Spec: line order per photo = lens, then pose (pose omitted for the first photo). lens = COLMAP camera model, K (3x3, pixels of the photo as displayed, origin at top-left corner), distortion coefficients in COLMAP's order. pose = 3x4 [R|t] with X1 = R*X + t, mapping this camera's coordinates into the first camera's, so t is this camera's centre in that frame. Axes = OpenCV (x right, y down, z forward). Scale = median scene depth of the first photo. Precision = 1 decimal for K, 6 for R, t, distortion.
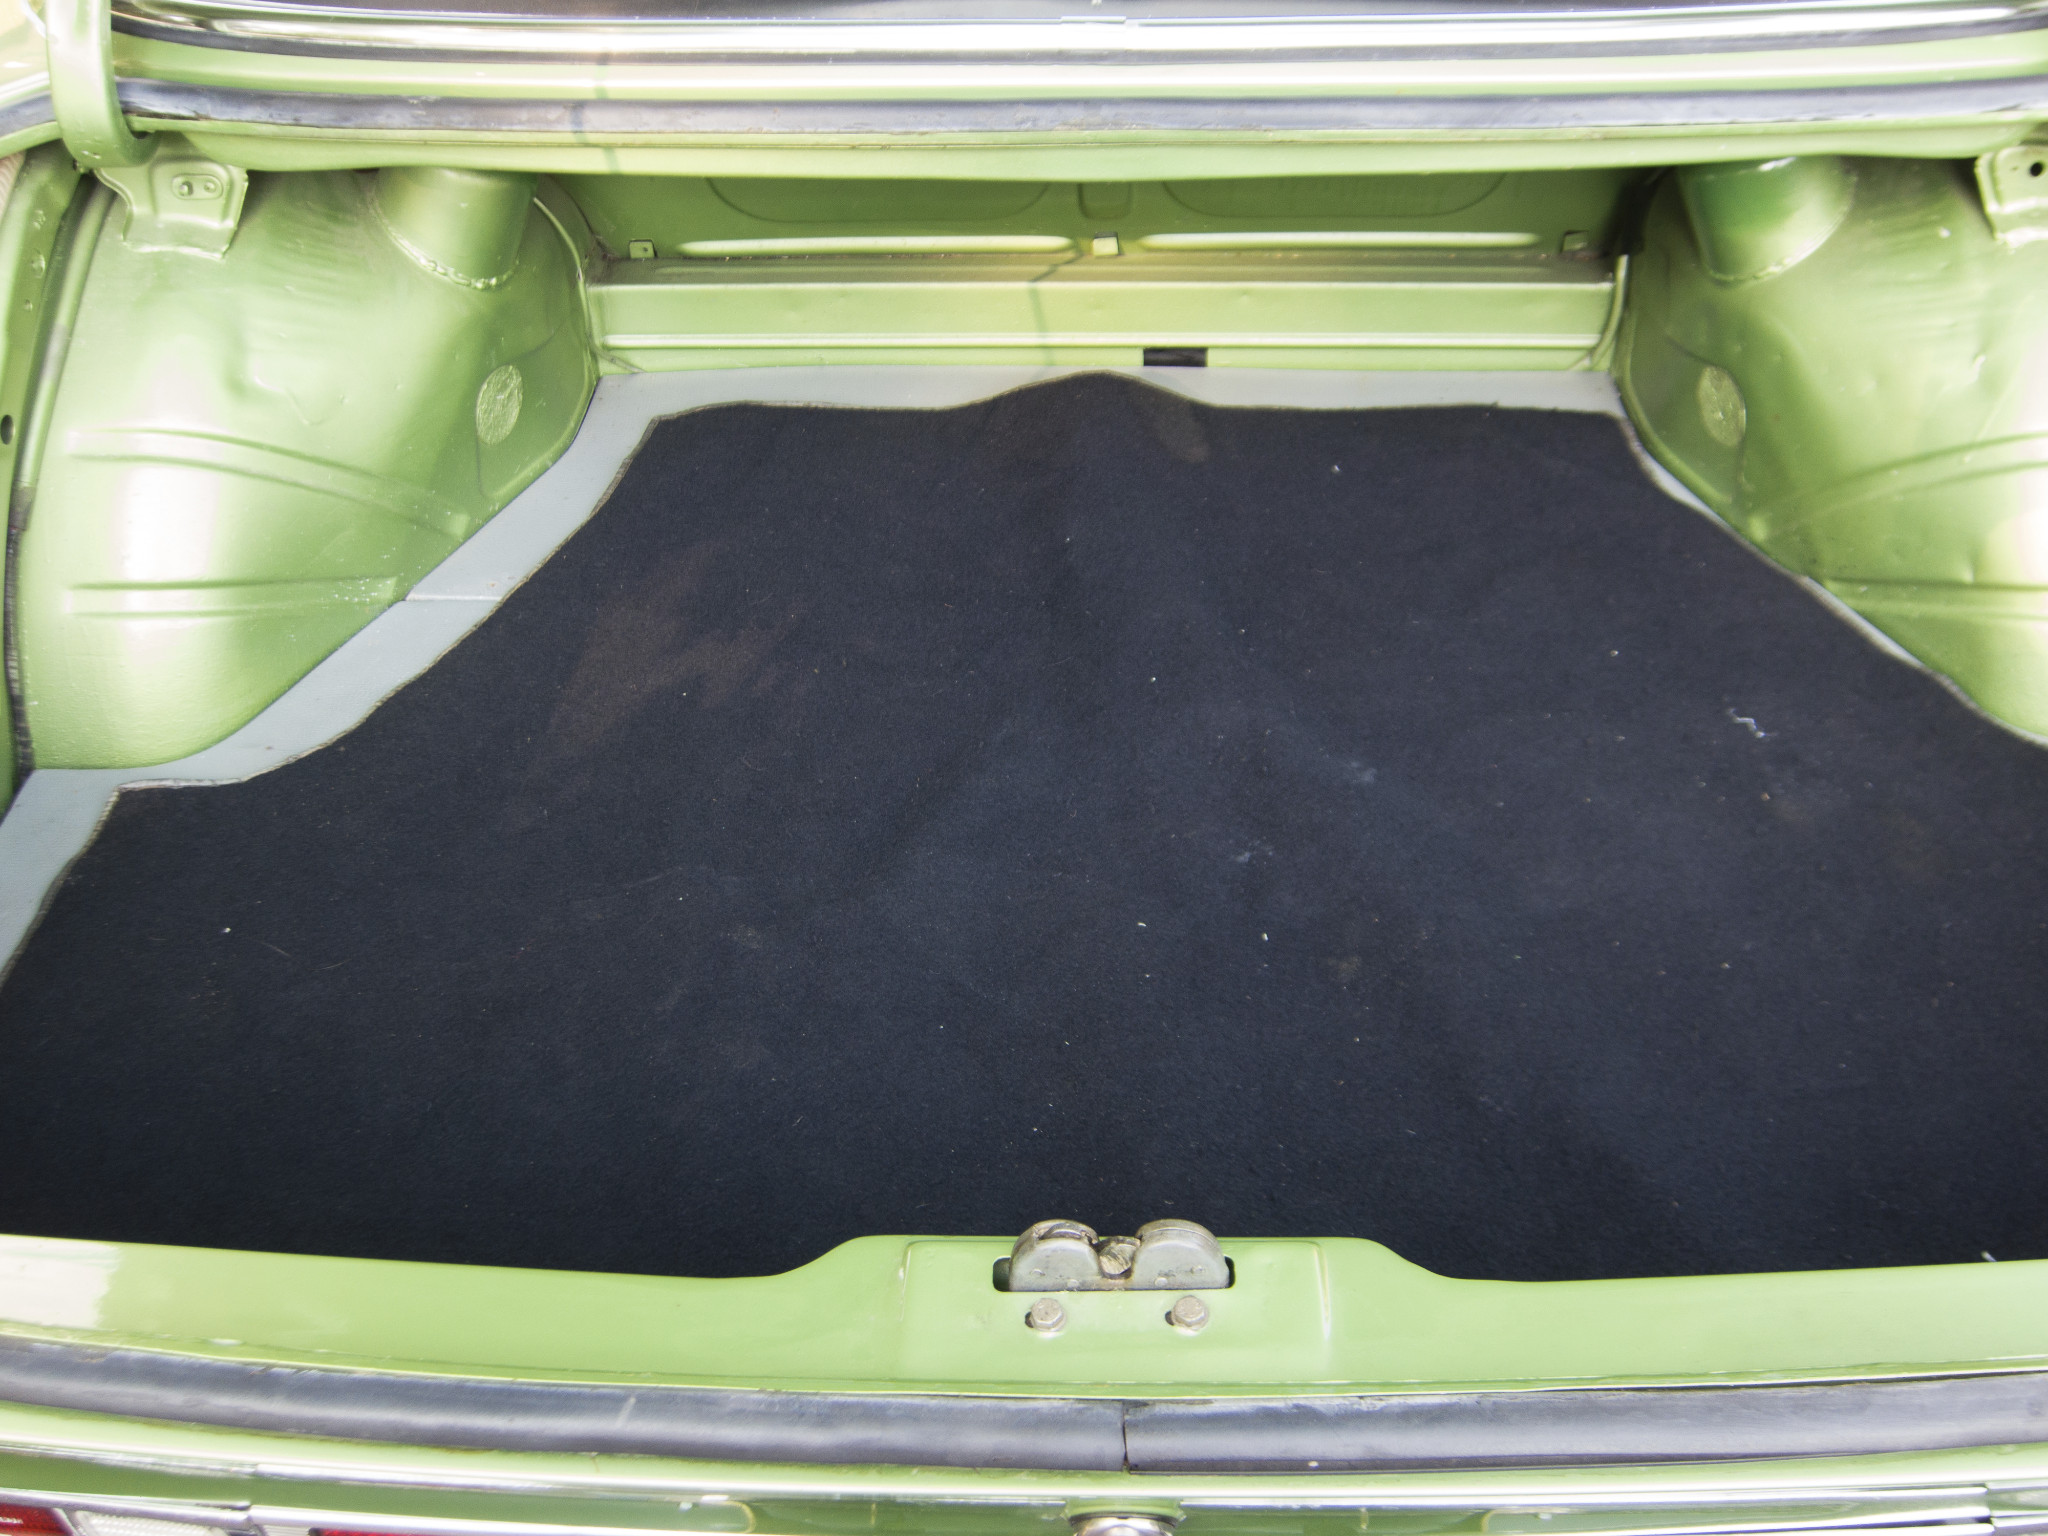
lens RADIAL K [[2257.9, 0, 1020.7], [0, 2257.9, 764.3], [0, 0, 1]] dist [-0.077770, 0.000000]
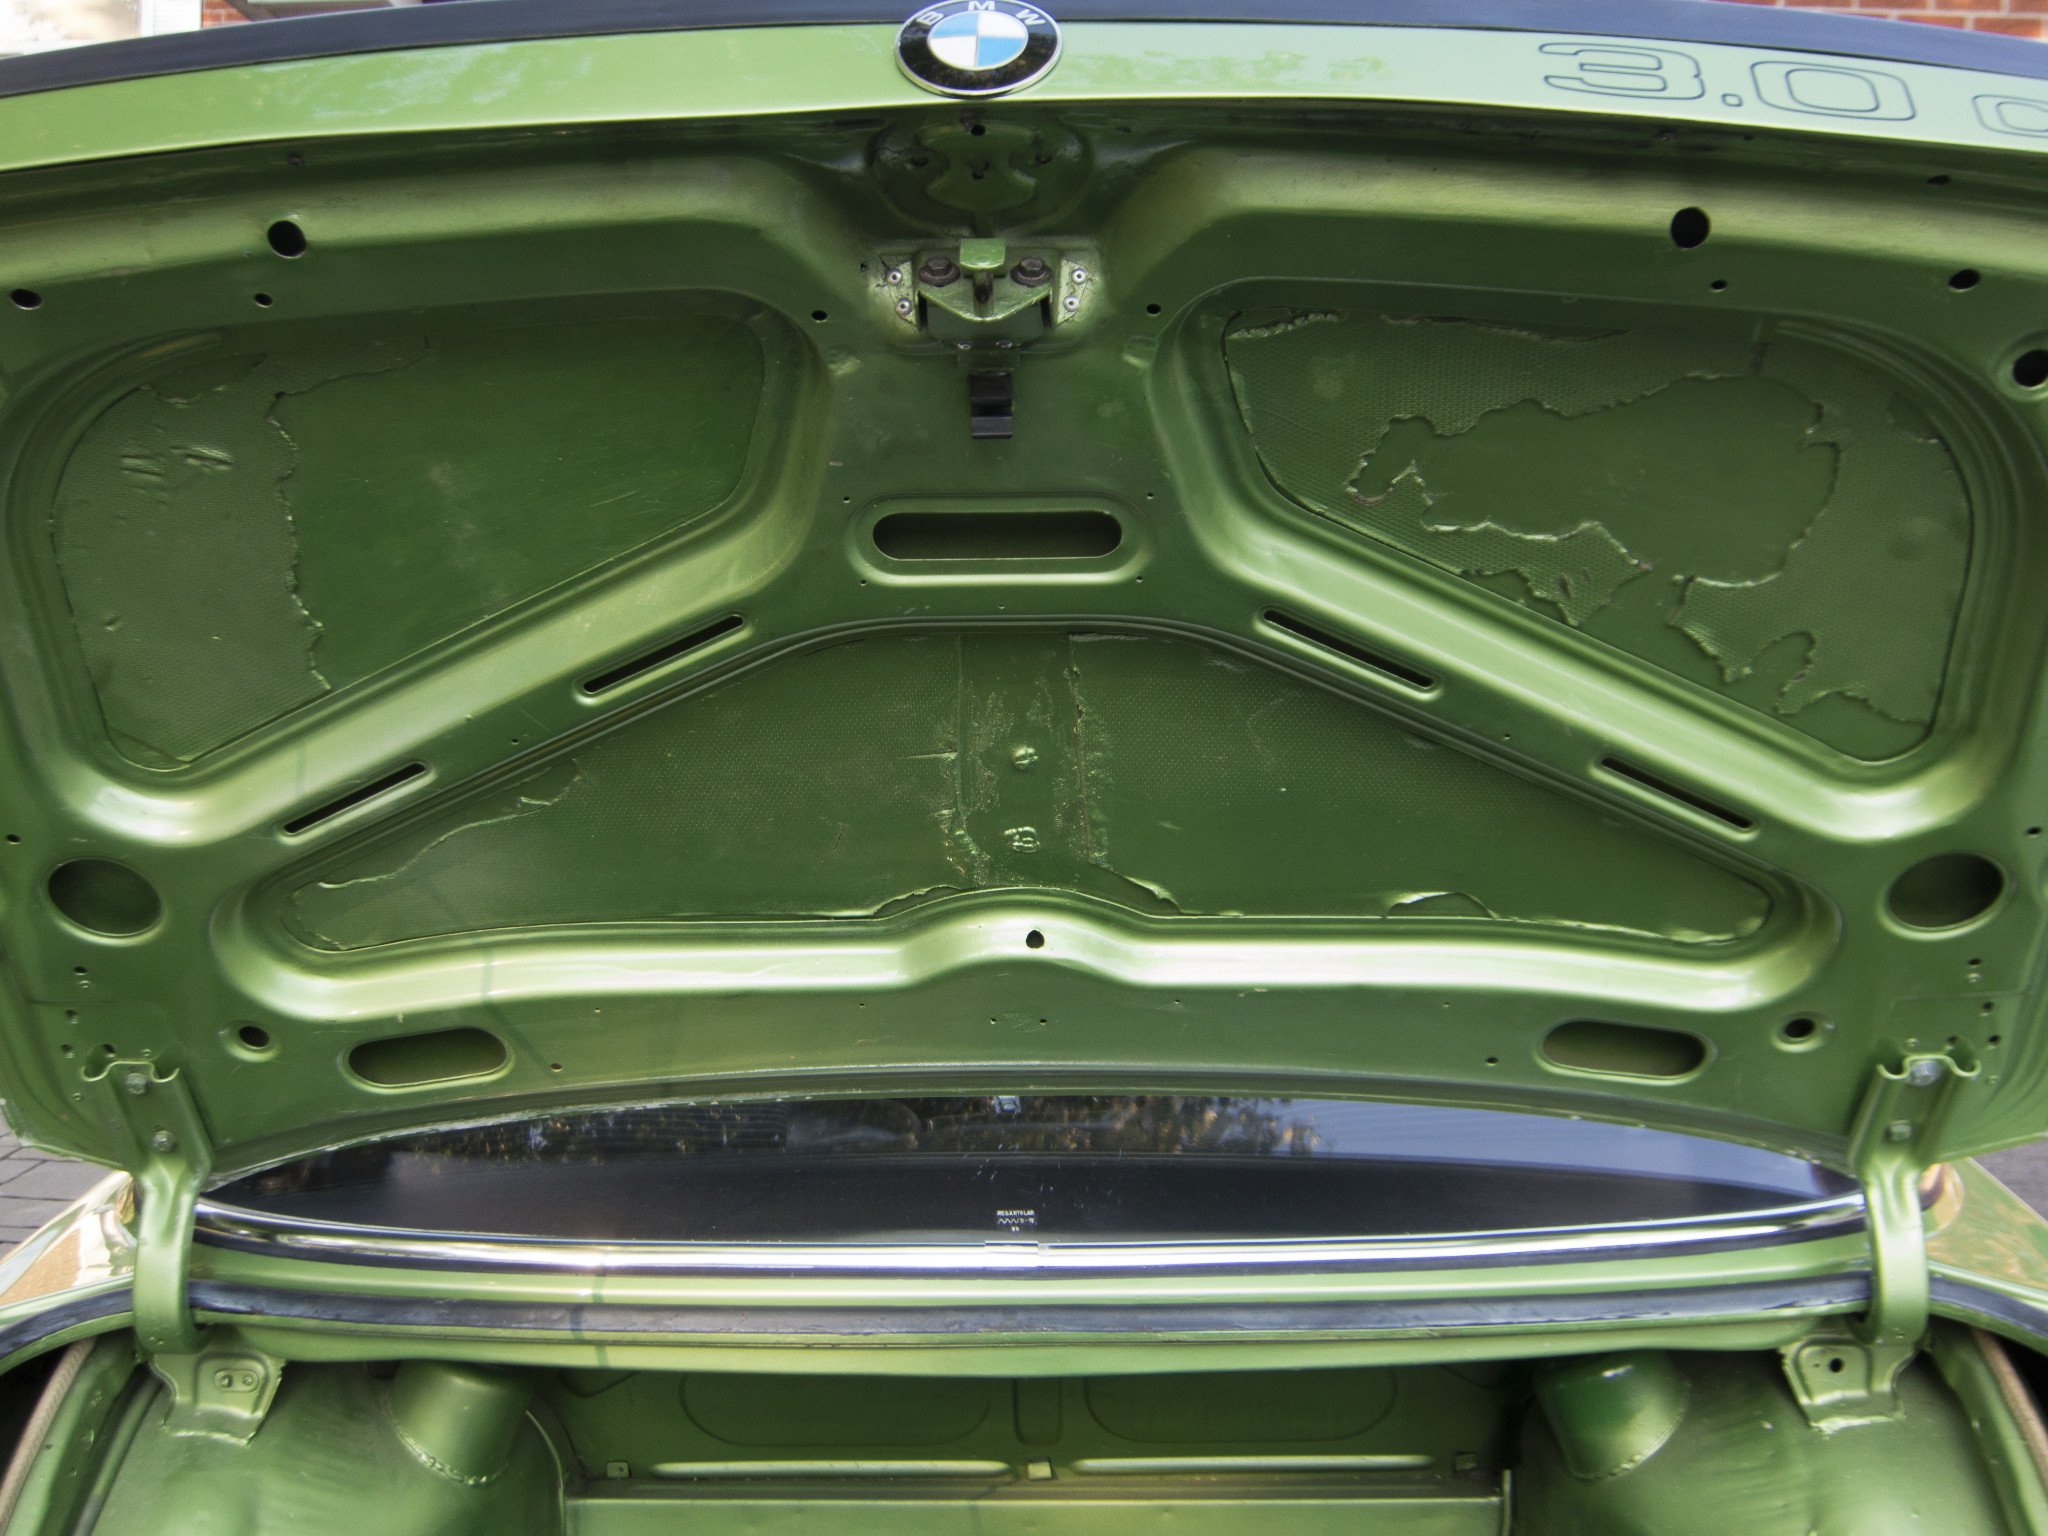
lens RADIAL K [[2257.9, 0, 1020.3], [0, 2257.9, 758.8], [0, 0, 1]] dist [-0.077770, 0.000000]
pose [[0.999960, 0.005869, 0.006698, 0.023513], [-0.001296, 0.840009, -0.542571, 0.090972], [-0.008810, 0.542540, 0.839984, -0.137642]]
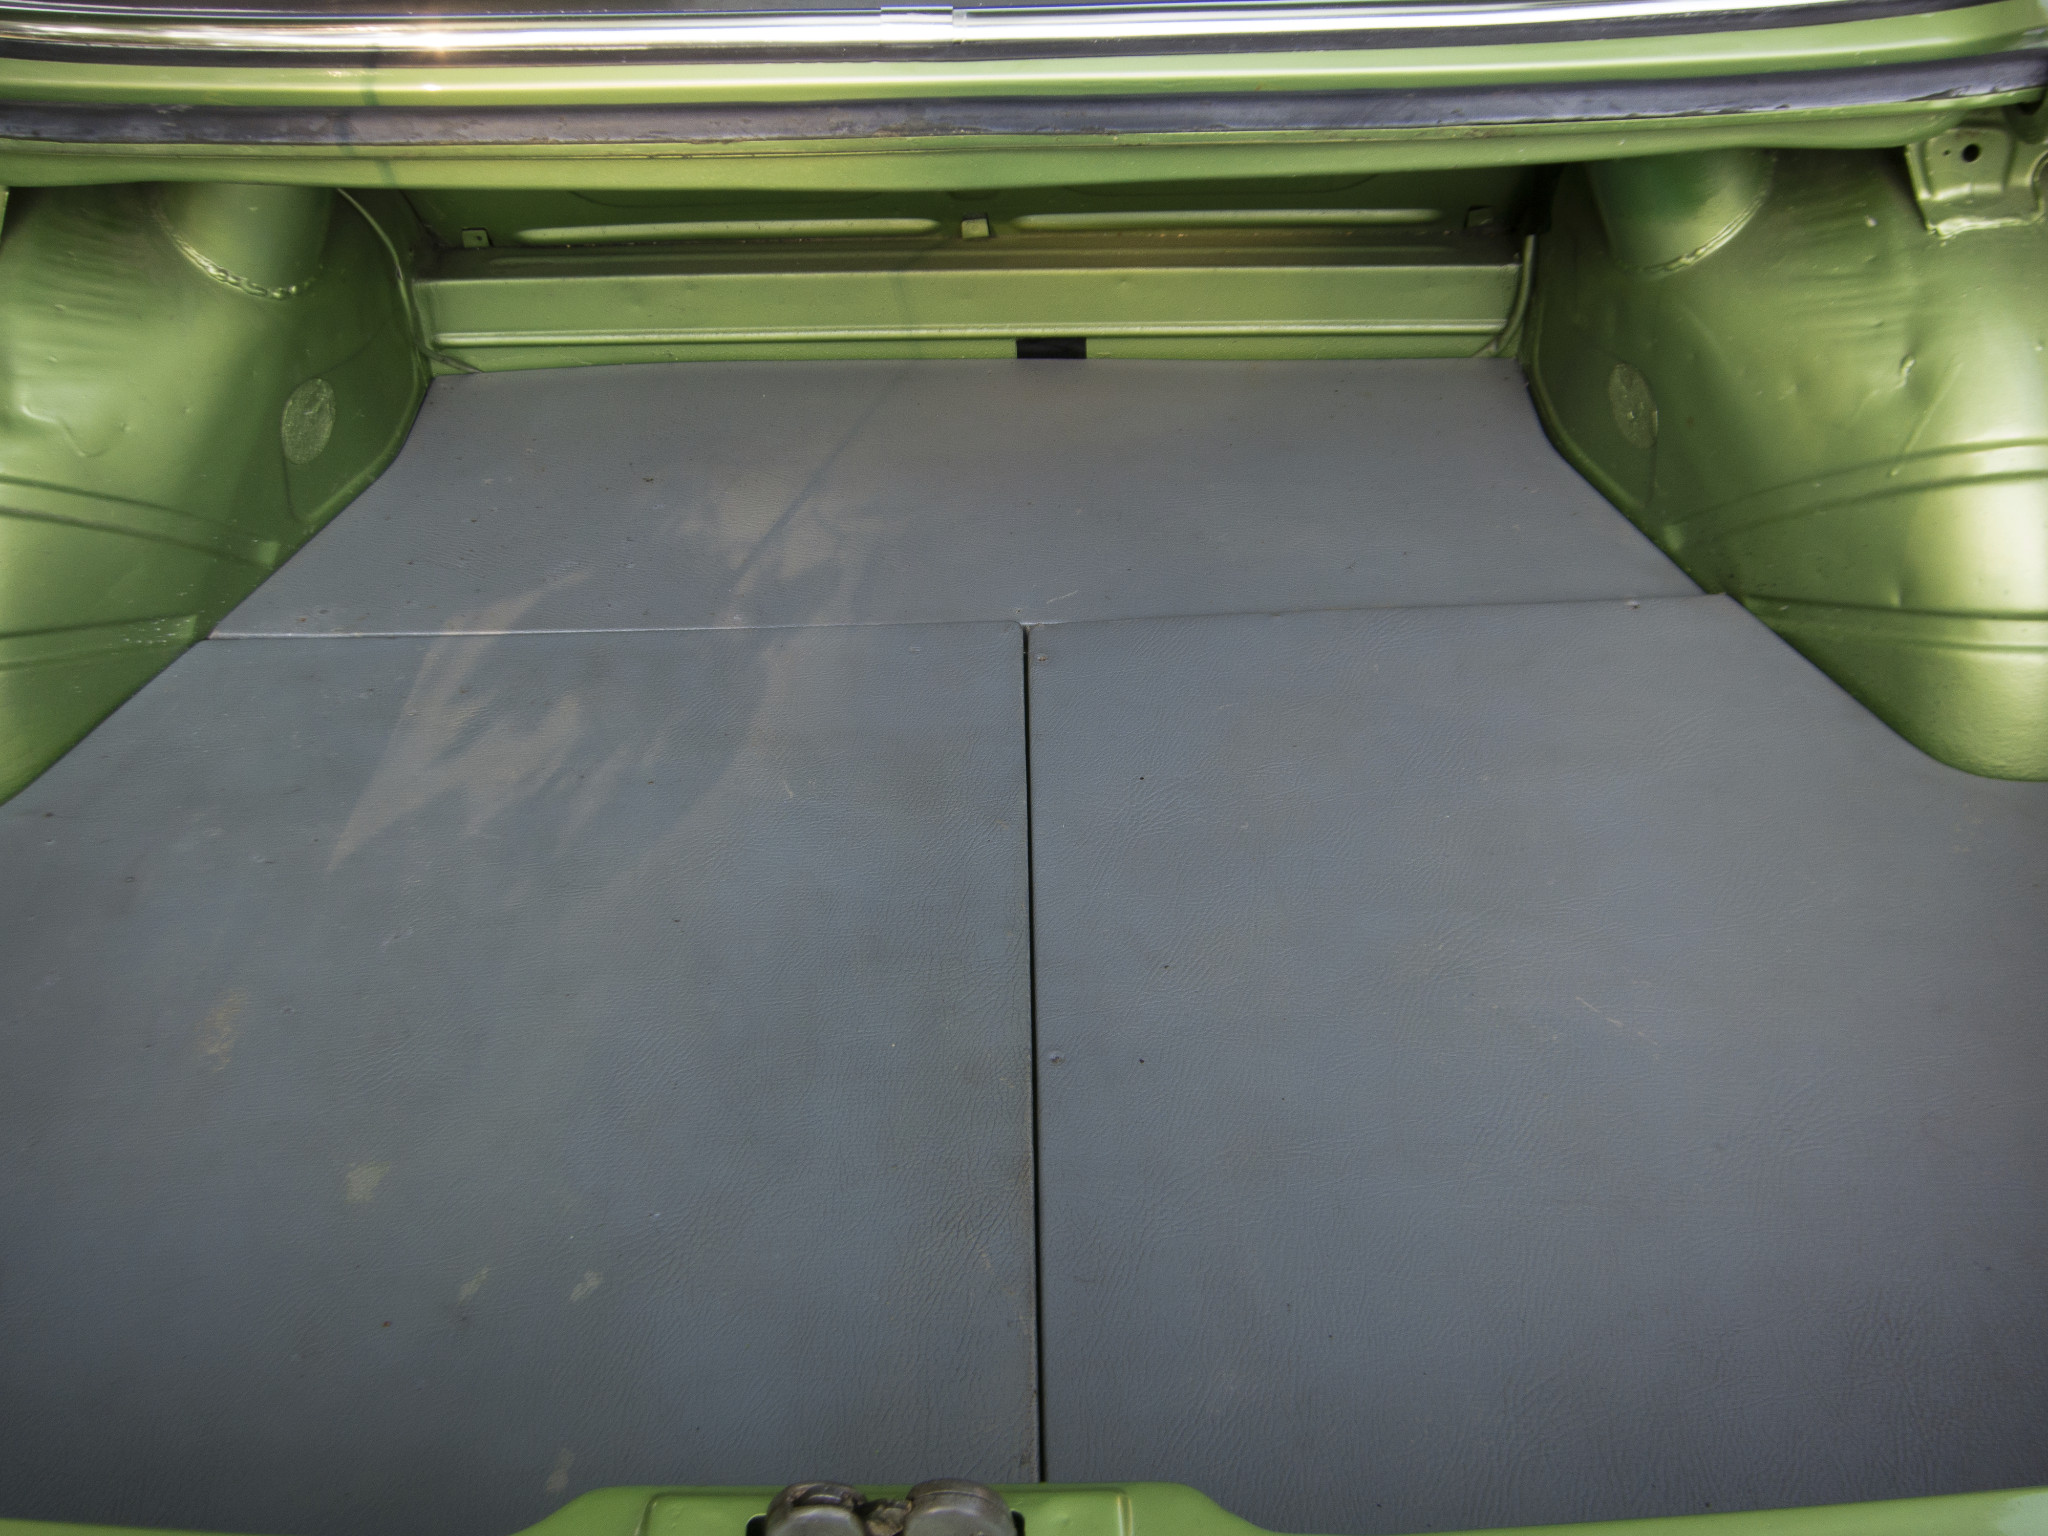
lens RADIAL K [[2257.9, 0, 1022.2], [0, 2257.9, 767.8], [0, 0, 1]] dist [-0.077770, 0.000000]
pose [[0.999681, -0.016055, 0.019477, 0.044670], [0.015291, 0.999133, 0.038726, -0.055036], [-0.020081, -0.038416, 0.999060, 0.081950]]
